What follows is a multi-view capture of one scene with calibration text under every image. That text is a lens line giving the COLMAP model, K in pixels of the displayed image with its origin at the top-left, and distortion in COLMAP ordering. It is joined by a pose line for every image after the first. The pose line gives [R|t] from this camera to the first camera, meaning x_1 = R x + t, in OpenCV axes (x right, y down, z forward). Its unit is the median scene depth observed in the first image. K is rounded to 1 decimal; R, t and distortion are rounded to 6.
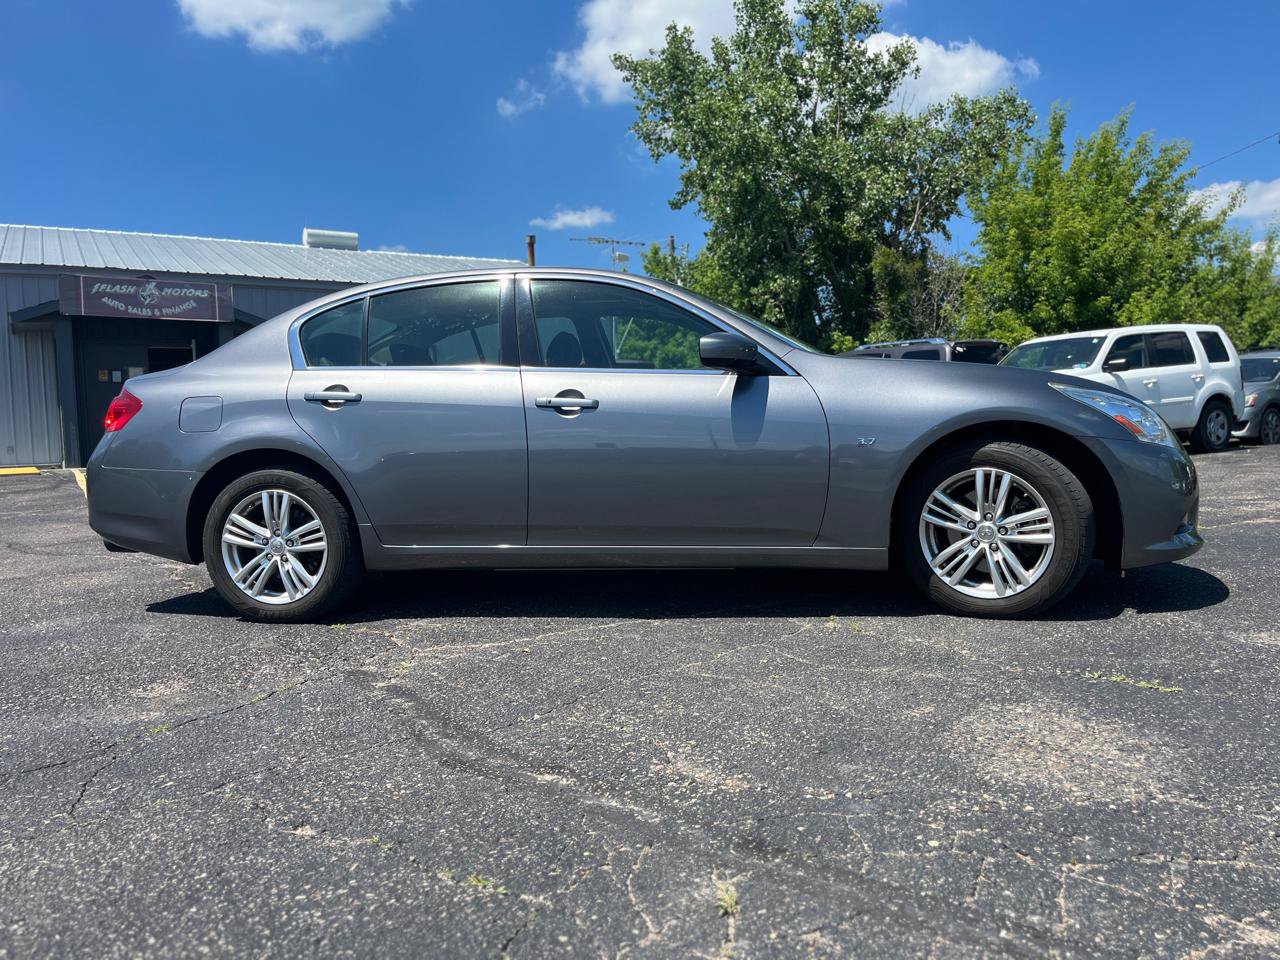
lens RADIAL K [[964.2, 0, 644.7], [0, 964.2, 490.8], [0, 0, 1]] dist [0.070679, -0.099329]
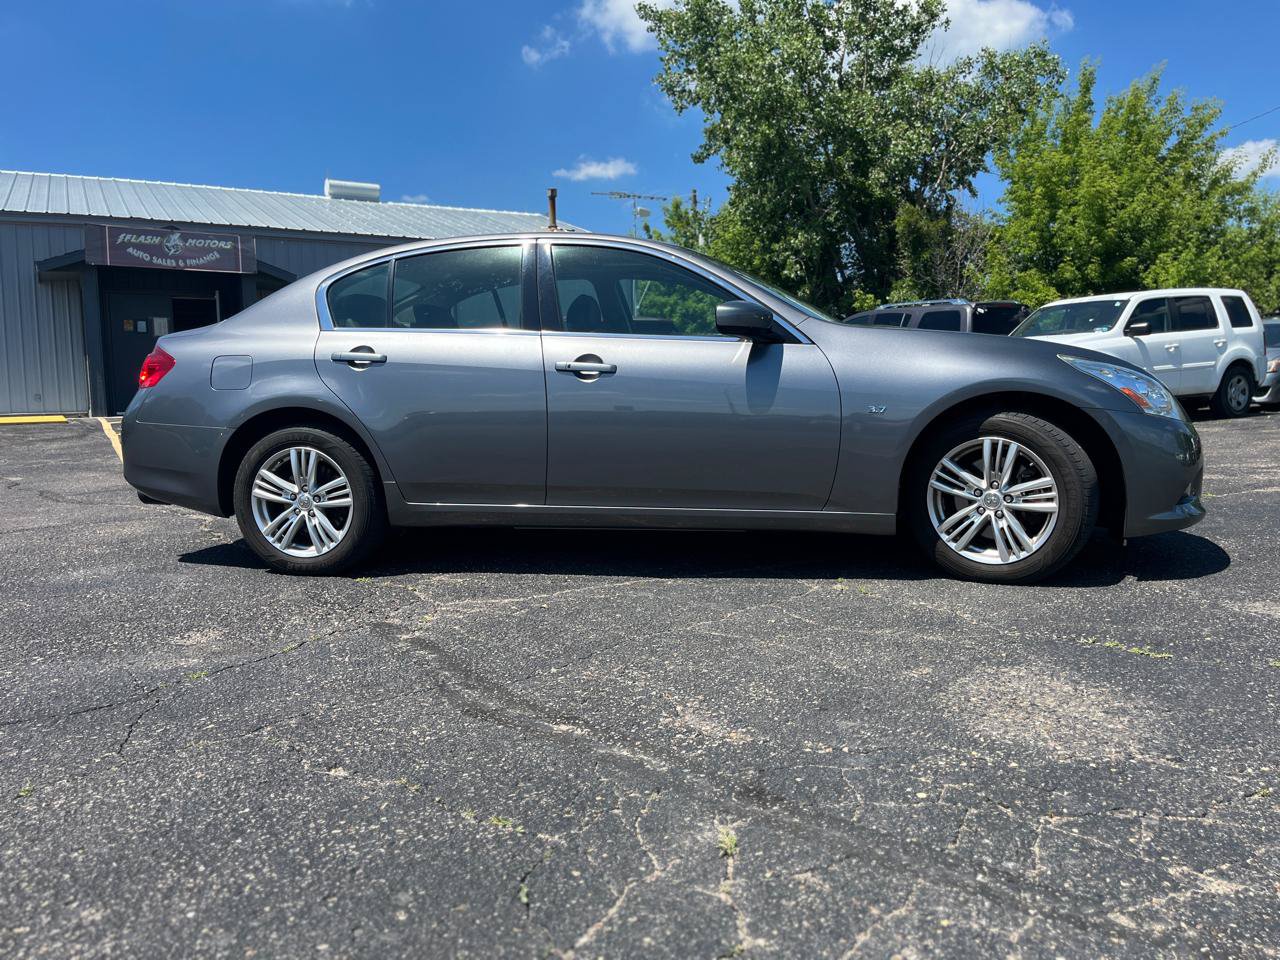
lens RADIAL K [[966.3, 0, 647.2], [0, 966.3, 480.8], [0, 0, 1]] dist [0.068008, -0.096466]
pose [[0.999756, 0.015487, -0.015728, 0.002621], [-0.014901, 0.999215, 0.036697, -0.008745], [0.016284, -0.036454, 0.999203, -0.029946]]
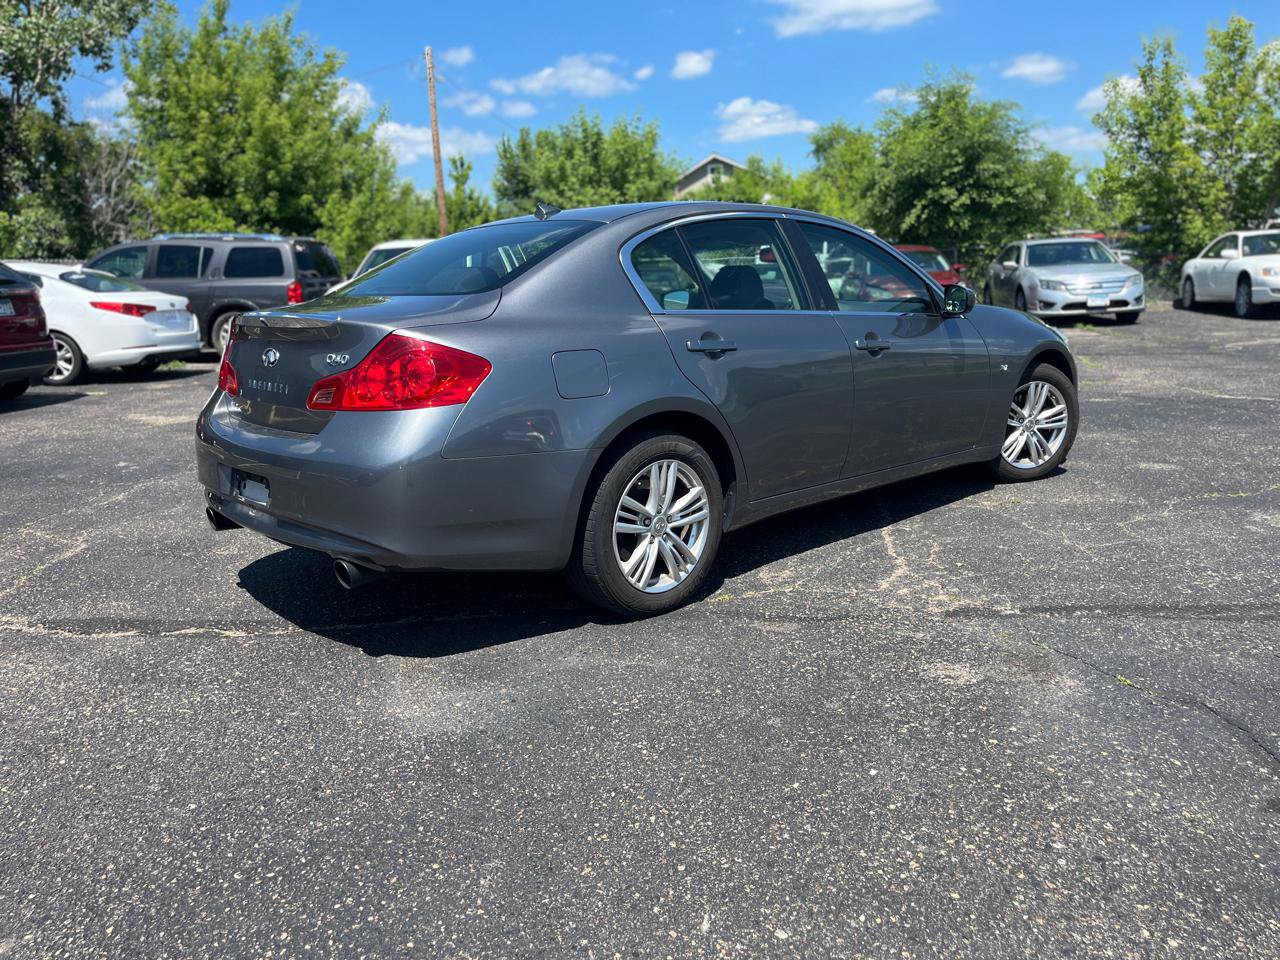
lens RADIAL K [[966.3, 0, 647.2], [0, 966.3, 480.8], [0, 0, 1]] dist [0.068008, -0.096466]
pose [[0.577269, -0.147797, 0.803067, -1.093384], [0.062938, 0.988611, 0.136702, -0.101709], [-0.814125, -0.028371, 0.579996, 0.545161]]
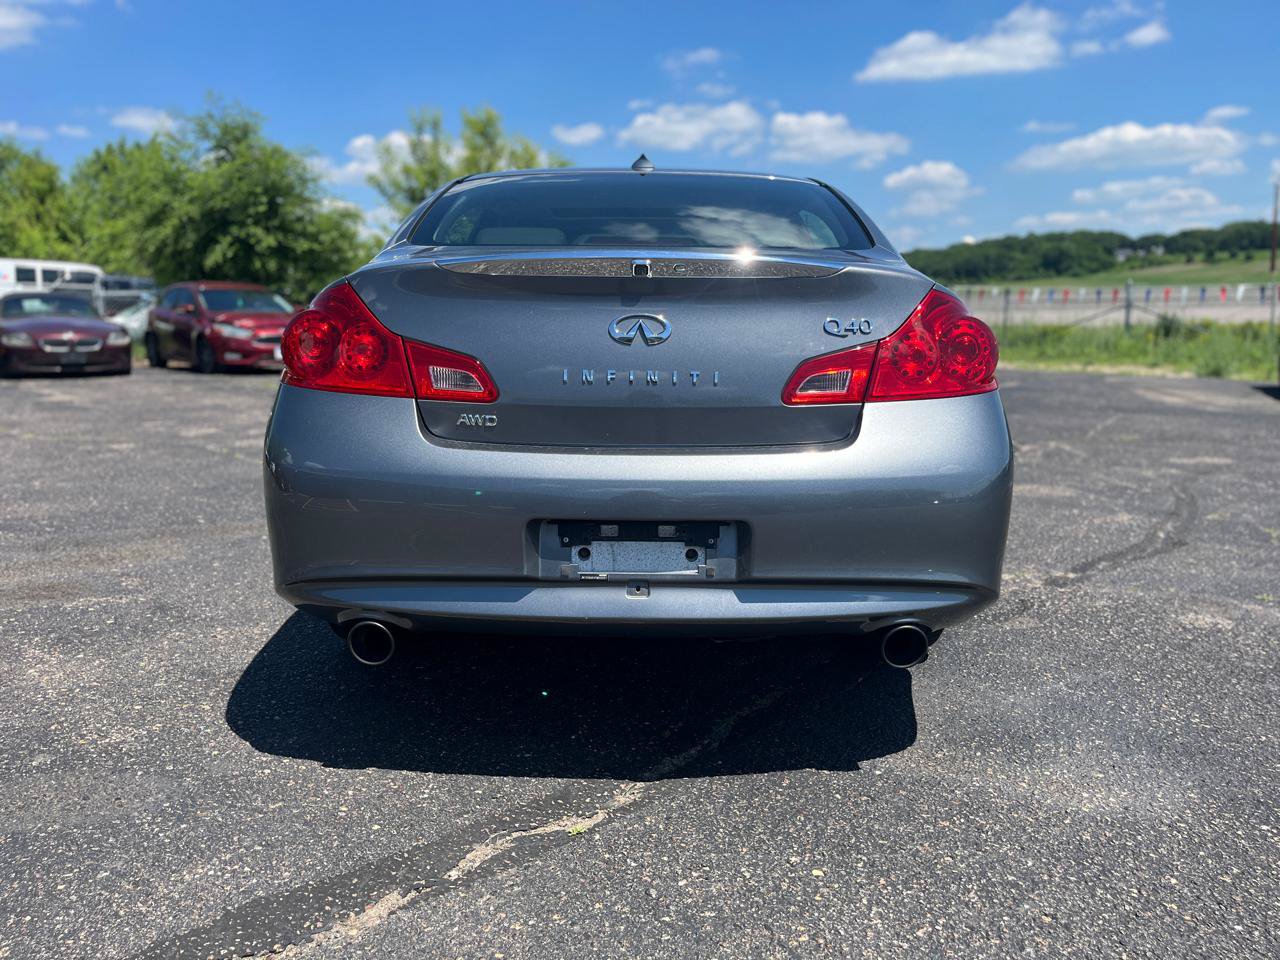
lens RADIAL K [[966.3, 0, 647.2], [0, 966.3, 480.8], [0, 0, 1]] dist [0.068008, -0.096466]
pose [[-0.207352, -0.117809, 0.971147, -1.082464], [0.064109, 0.988952, 0.133657, -0.101404], [-0.976163, 0.089973, -0.197509, 1.385887]]
